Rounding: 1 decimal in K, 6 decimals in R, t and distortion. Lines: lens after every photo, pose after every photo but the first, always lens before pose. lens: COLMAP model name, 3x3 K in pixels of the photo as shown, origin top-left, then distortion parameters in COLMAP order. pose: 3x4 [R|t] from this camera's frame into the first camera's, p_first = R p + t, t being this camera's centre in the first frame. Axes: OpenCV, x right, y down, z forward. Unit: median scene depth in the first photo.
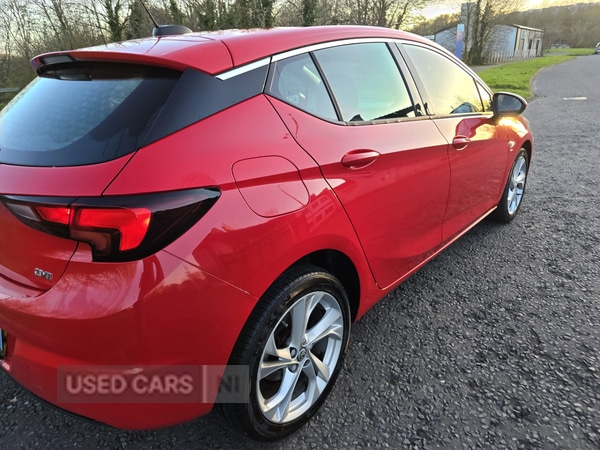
lens RADIAL K [[406.5, 0, 301.3], [0, 406.5, 219.3], [0, 0, 1]] dist [0.045933, -0.038502]
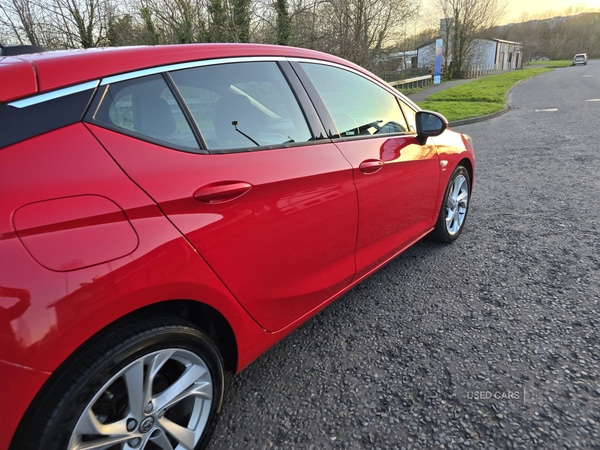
lens RADIAL K [[404.7, 0, 307.2], [0, 404.7, 223.5], [0, 0, 1]] dist [0.055040, -0.040238]
pose [[0.999114, -0.026865, 0.032383, 0.153992], [0.027636, 0.999339, -0.023613, -0.028287], [-0.031727, 0.024487, 0.999197, 0.059584]]
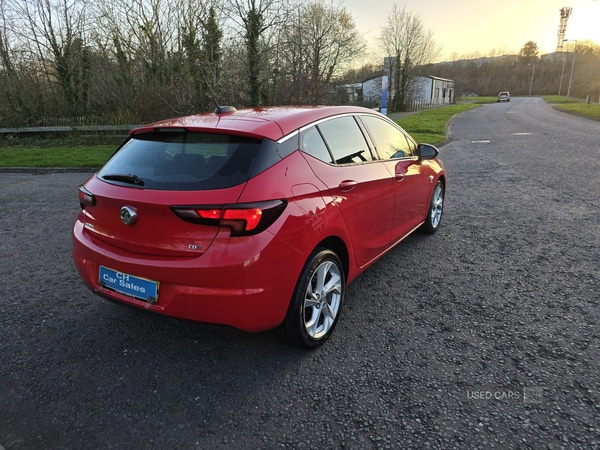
lens RADIAL K [[400.6, 0, 300.0], [0, 400.6, 225.0], [0, 0, 1]] dist [0.060607, -0.045605]
pose [[0.989158, -0.029810, 0.143796, -0.155887], [0.040856, 0.996385, -0.074486, 0.069884], [-0.141056, 0.079554, 0.986800, -0.325660]]
